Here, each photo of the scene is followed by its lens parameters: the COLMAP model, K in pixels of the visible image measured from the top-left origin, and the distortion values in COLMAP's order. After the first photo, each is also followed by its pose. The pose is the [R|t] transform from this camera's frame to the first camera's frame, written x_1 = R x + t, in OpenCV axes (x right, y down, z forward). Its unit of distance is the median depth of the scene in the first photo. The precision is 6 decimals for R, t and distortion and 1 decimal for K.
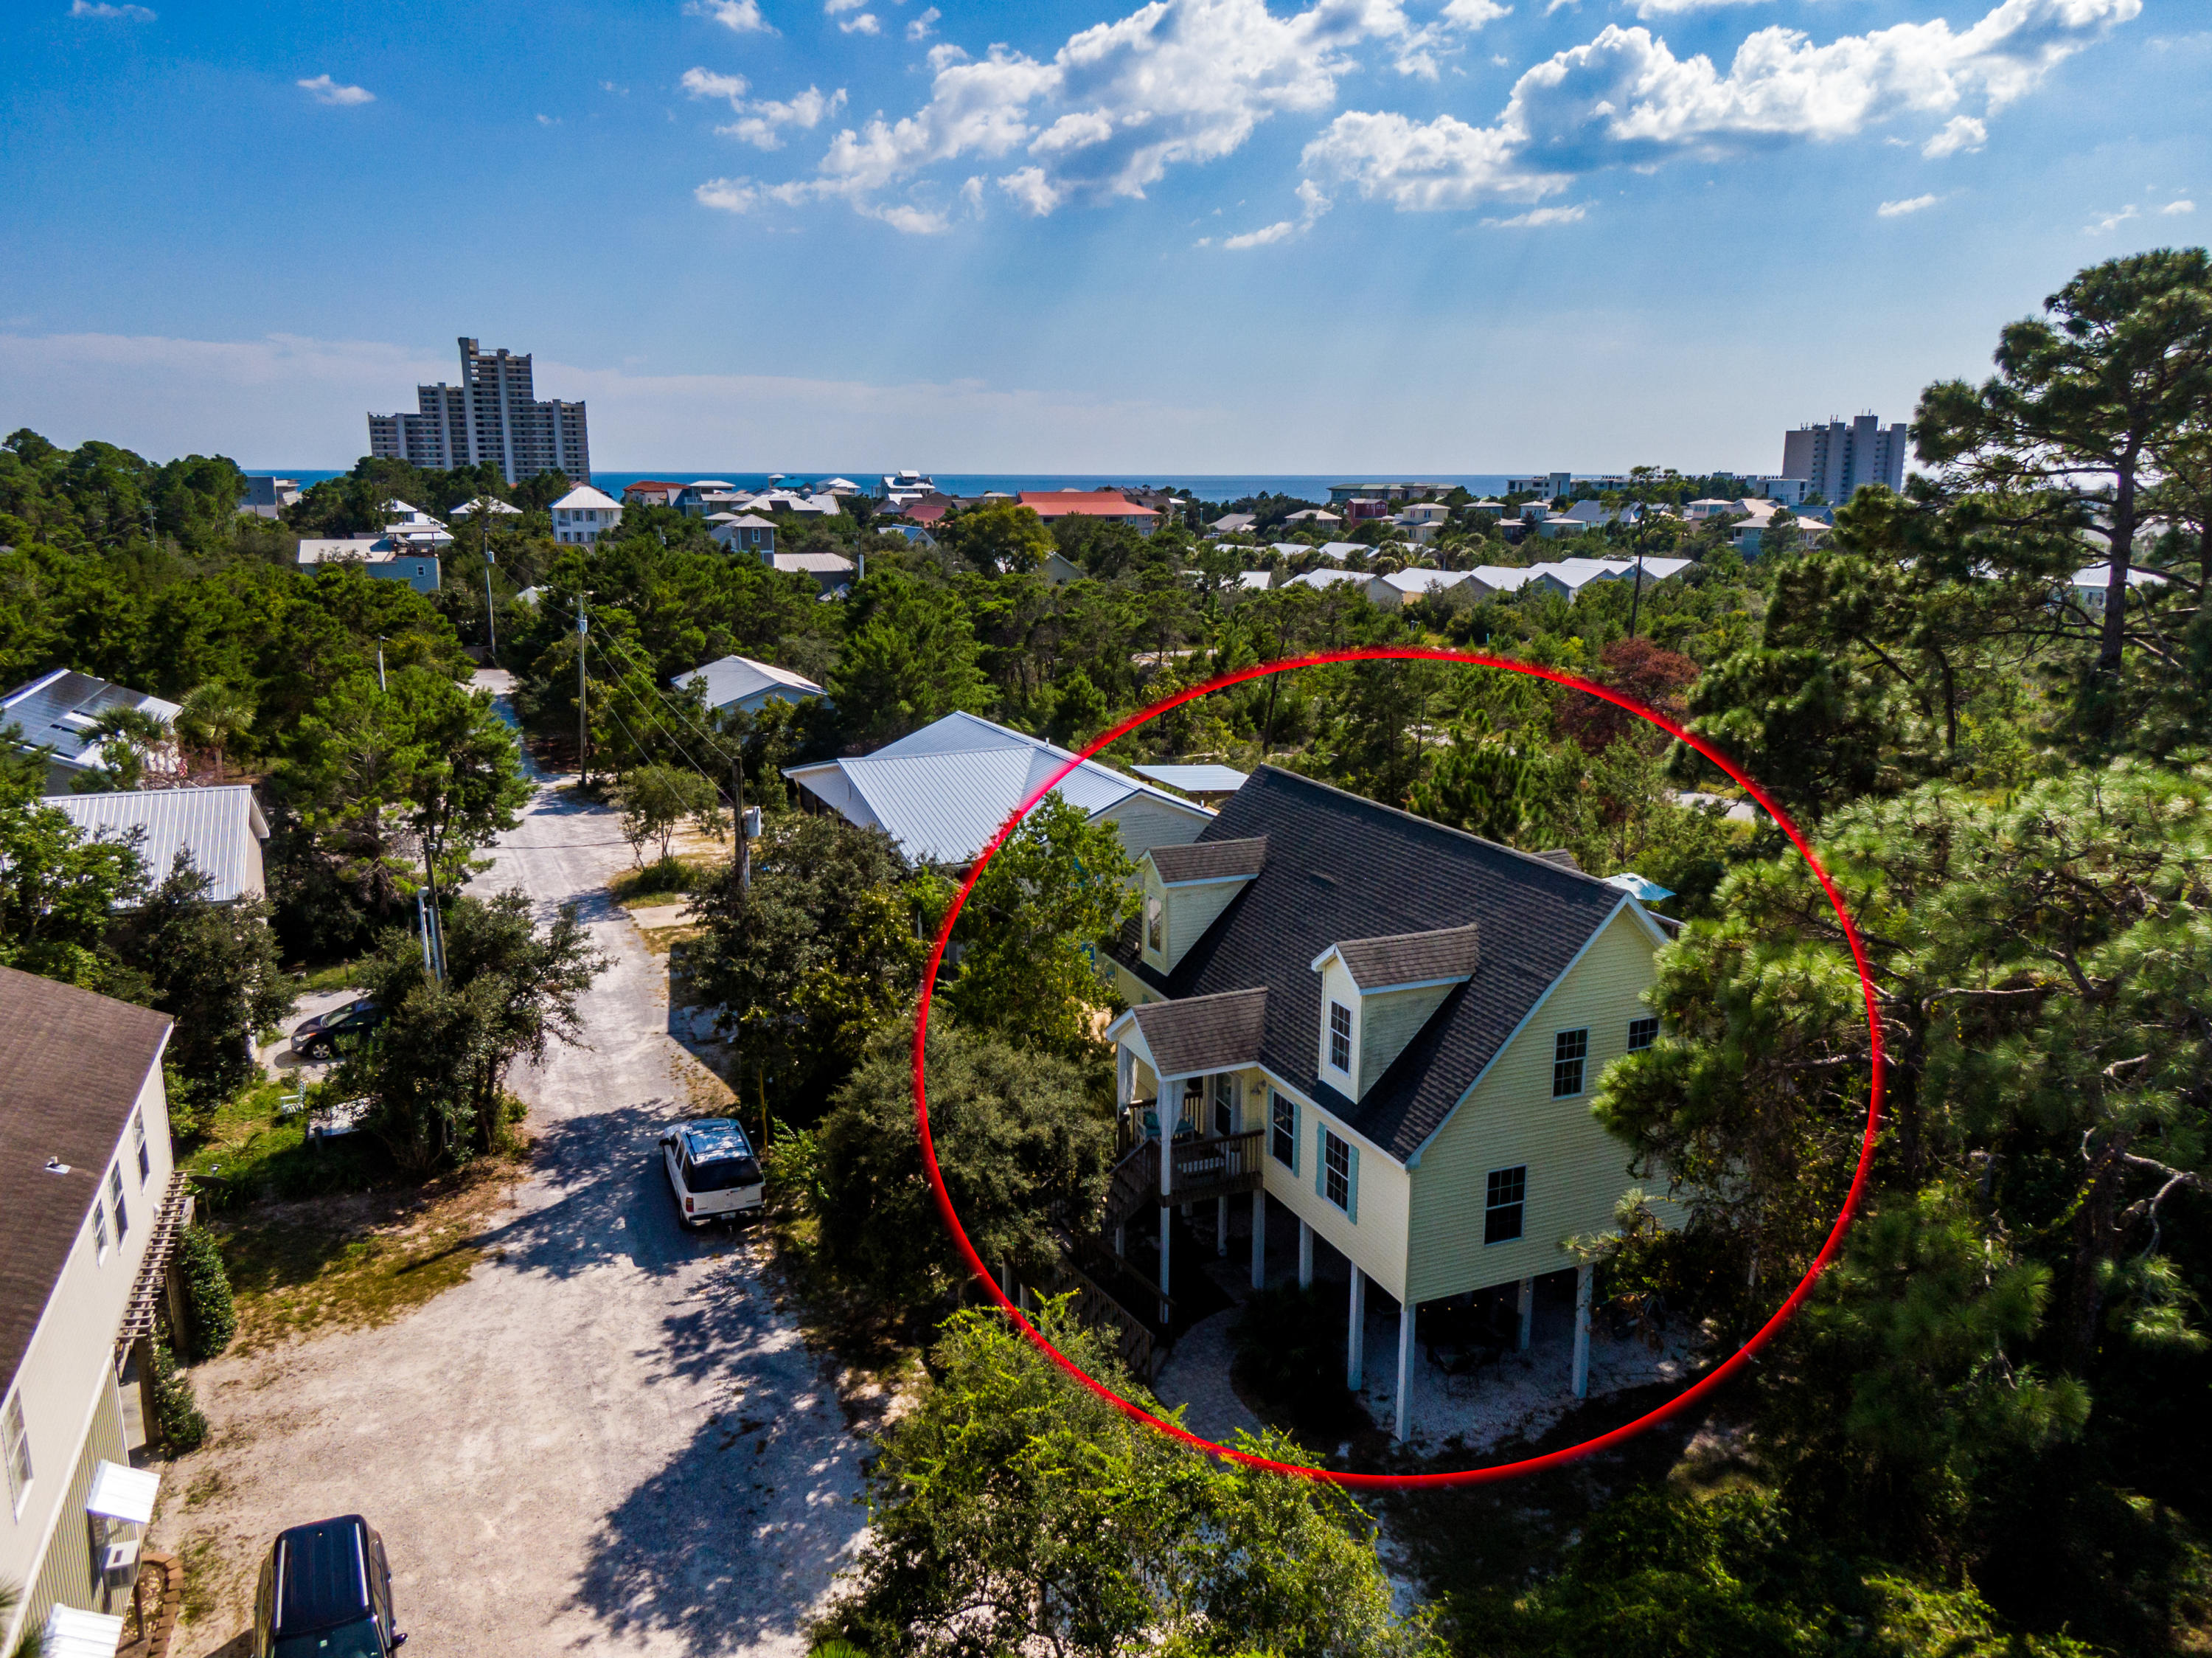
lens RADIAL K [[1574.3, 0, 1106.0], [0, 1574.3, 829.0], [0, 0, 1]] dist [0.038079, -0.065037]
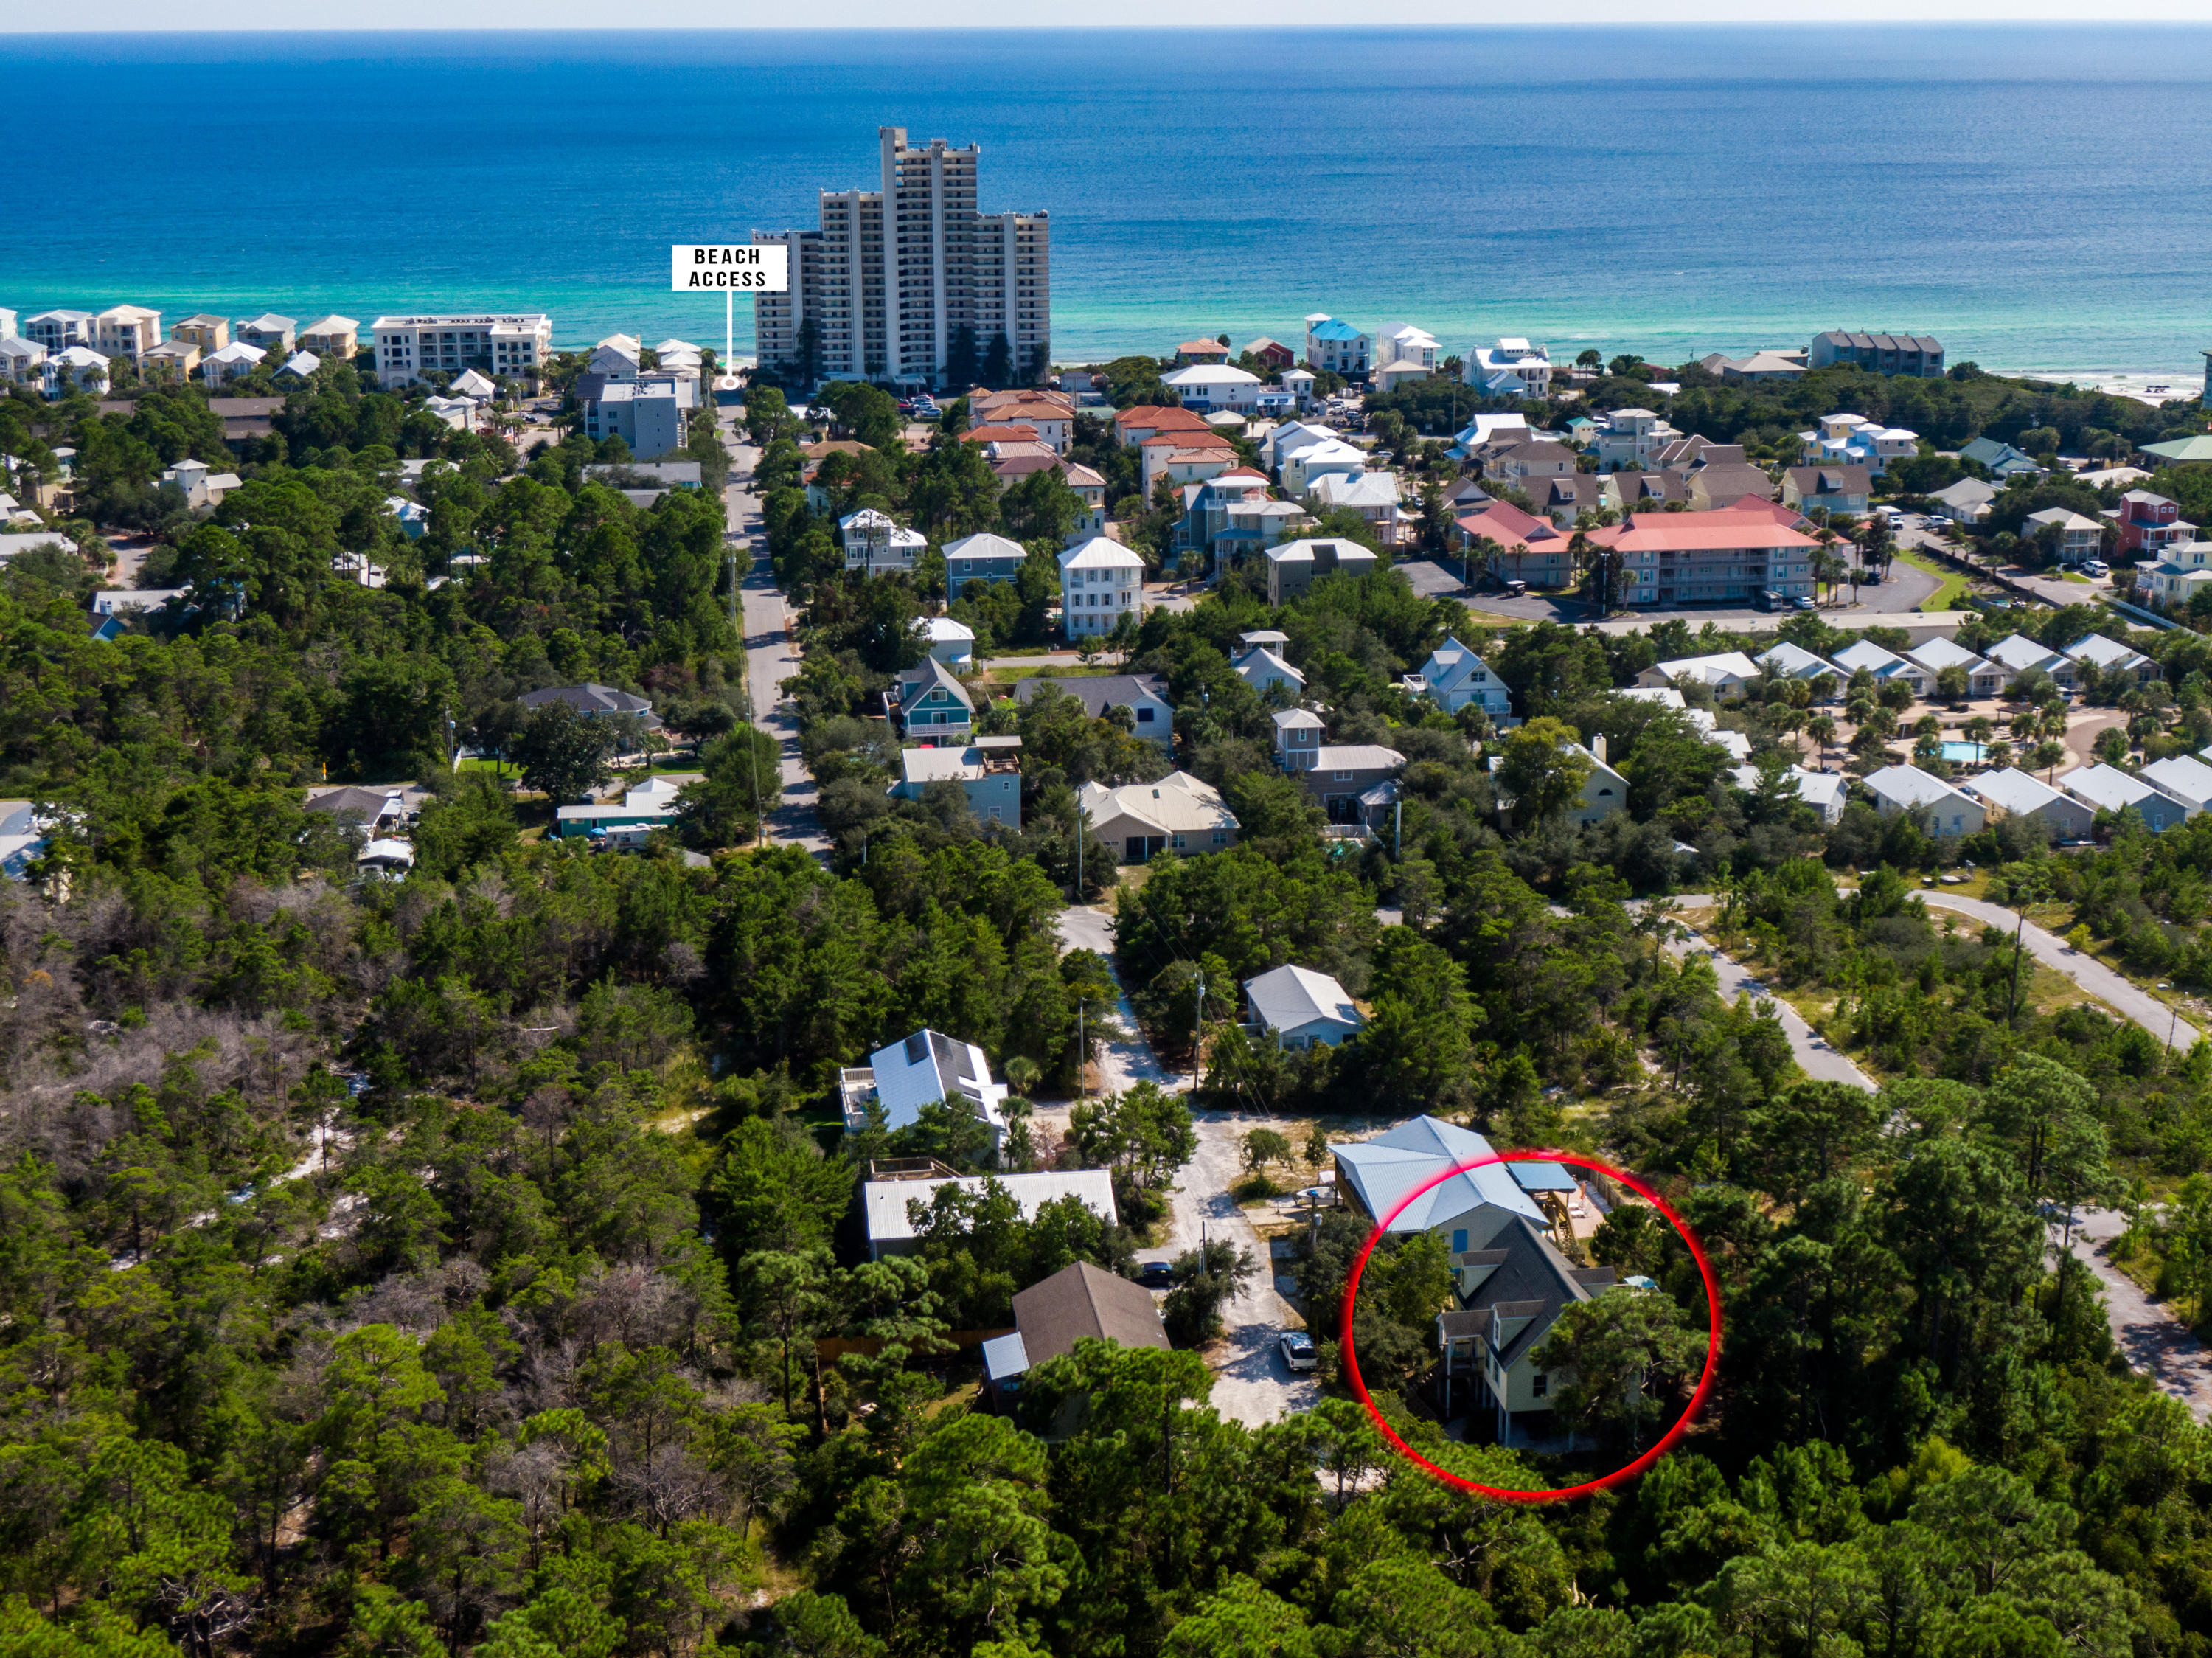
lens RADIAL K [[3106.8, 0, 1115.8], [0, 3106.8, 833.4], [0, 0, 1]] dist [0.013651, 0.043766]
pose [[0.965949, 0.058104, -0.252125, 0.683341], [-0.049033, 0.997909, 0.042118, -0.812180], [0.254045, -0.028321, 0.966778, -3.884274]]
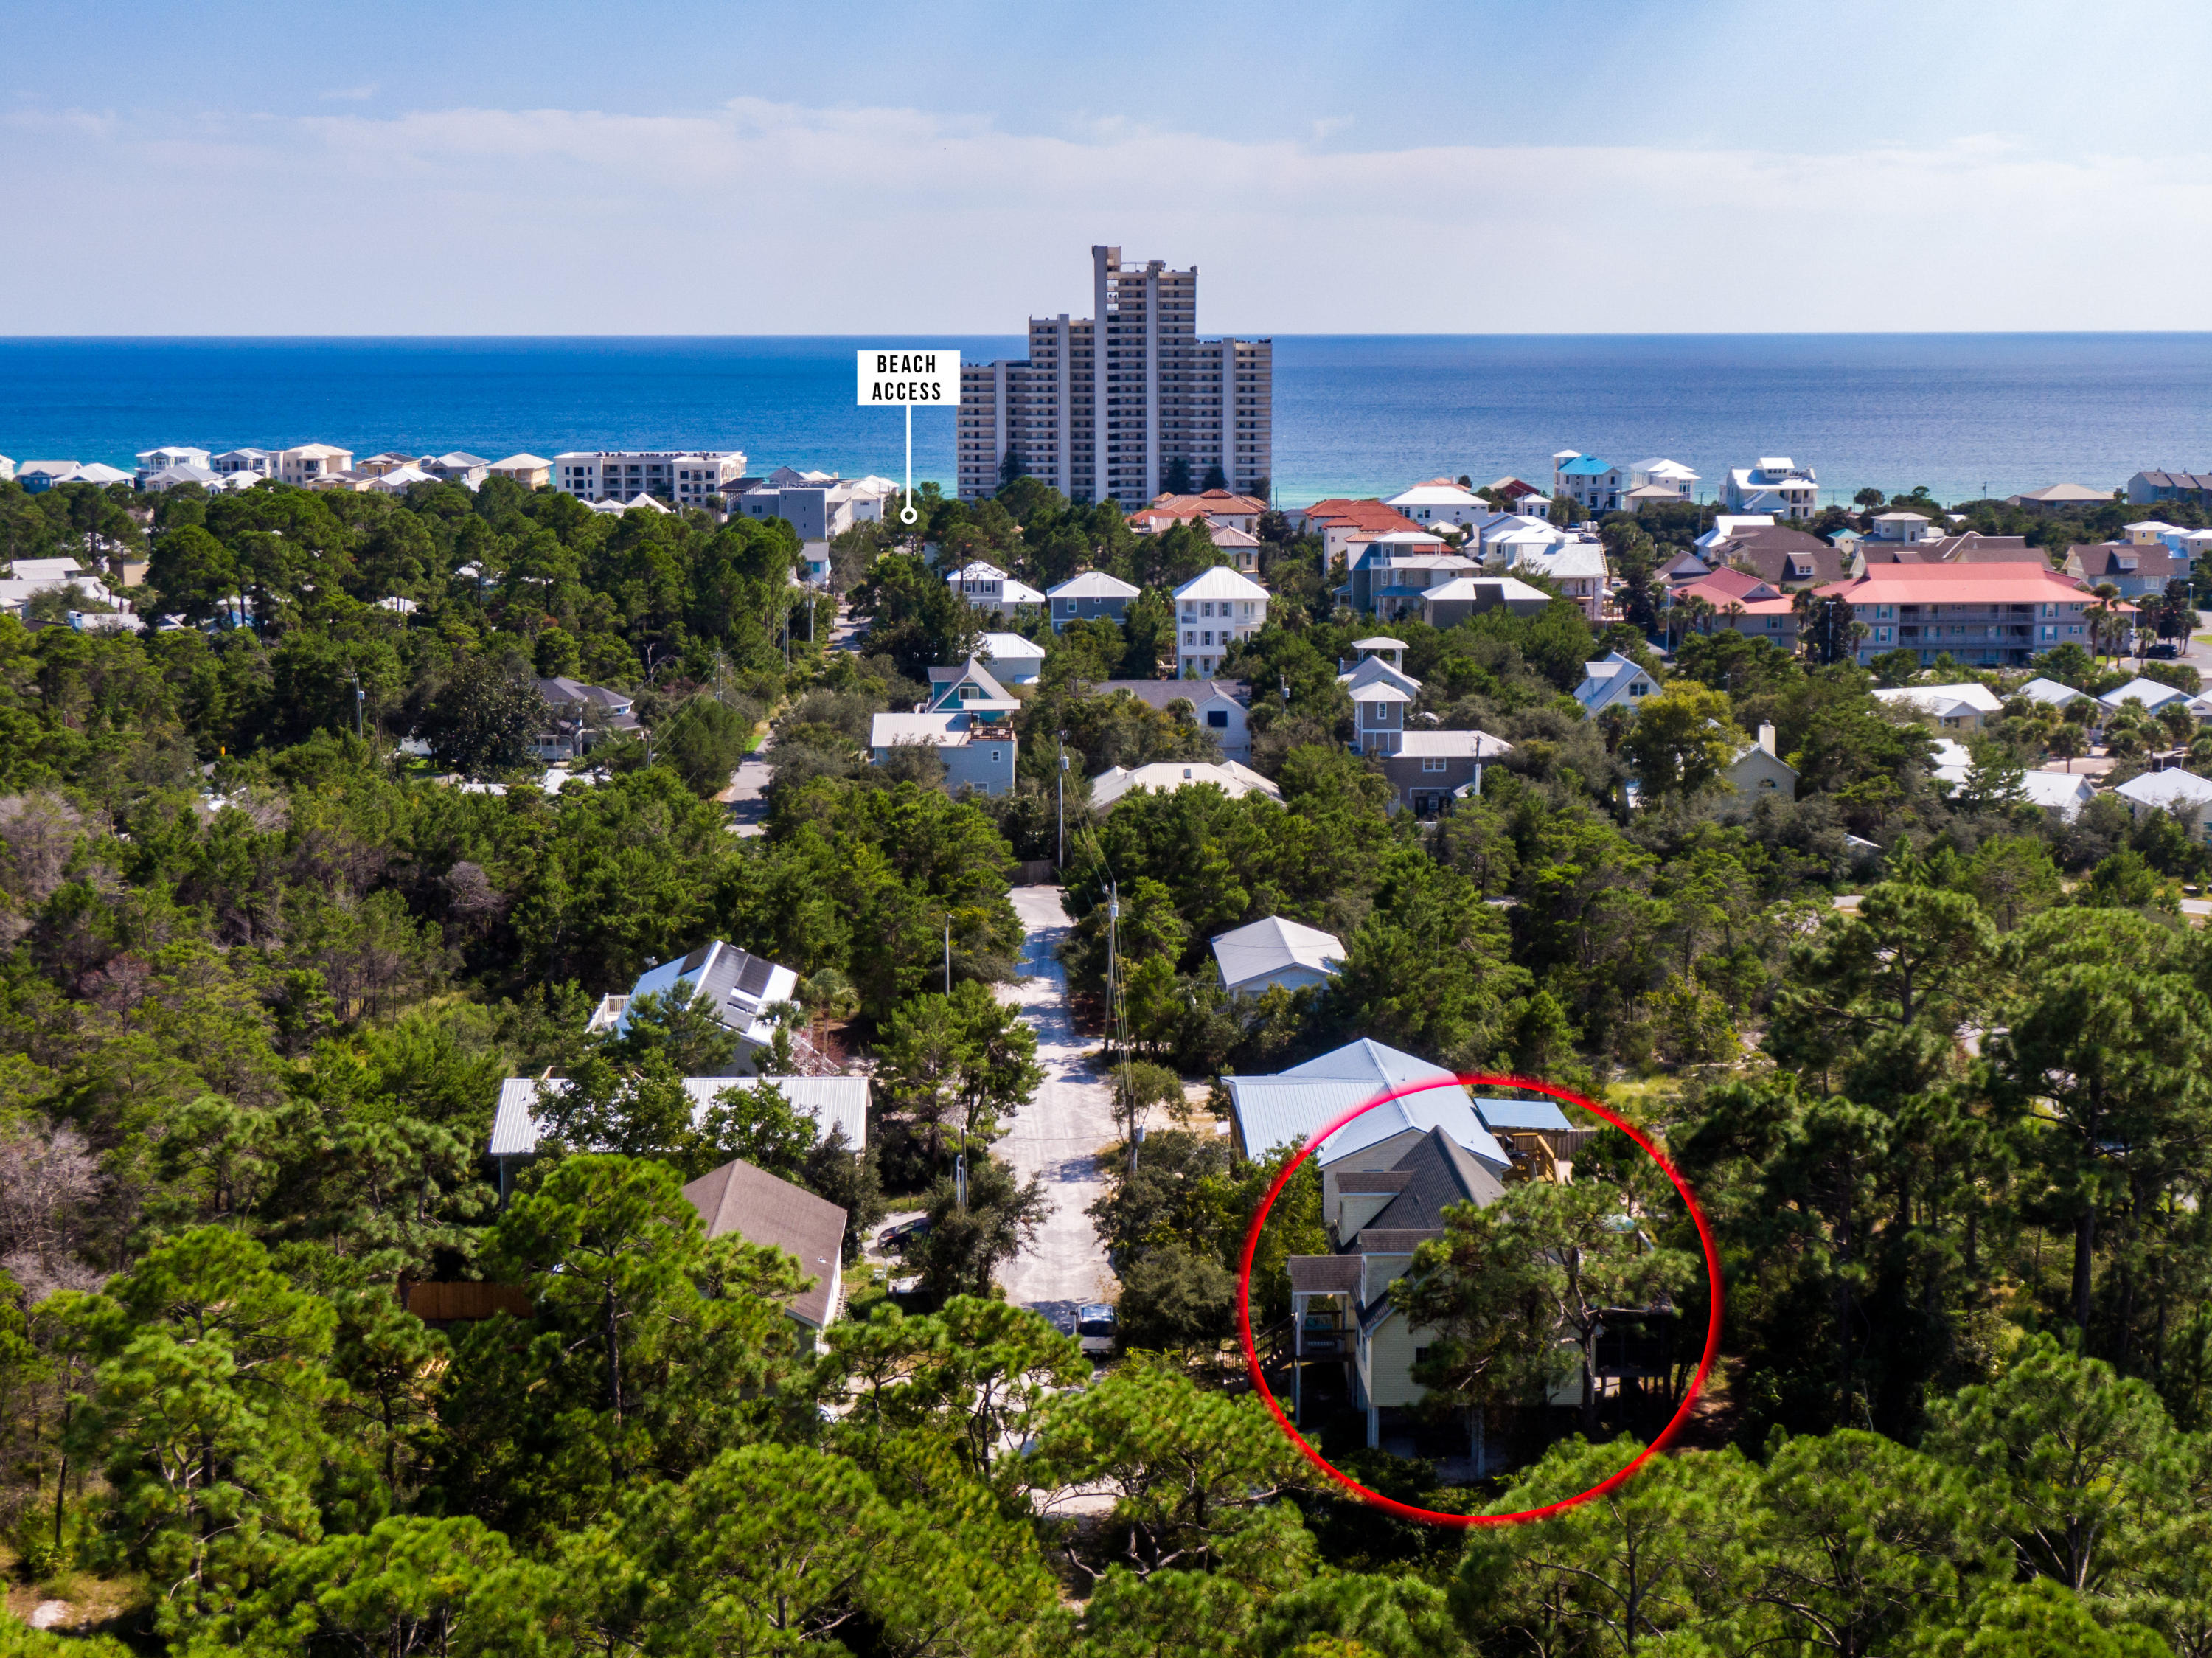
lens RADIAL K [[3106.8, 0, 1115.8], [0, 3106.8, 833.4], [0, 0, 1]] dist [0.013651, 0.043766]
pose [[0.930849, 0.052664, -0.361588, 0.913644], [-0.074562, 0.996115, -0.046866, -0.161887], [0.357715, 0.070586, 0.931159, -2.074865]]
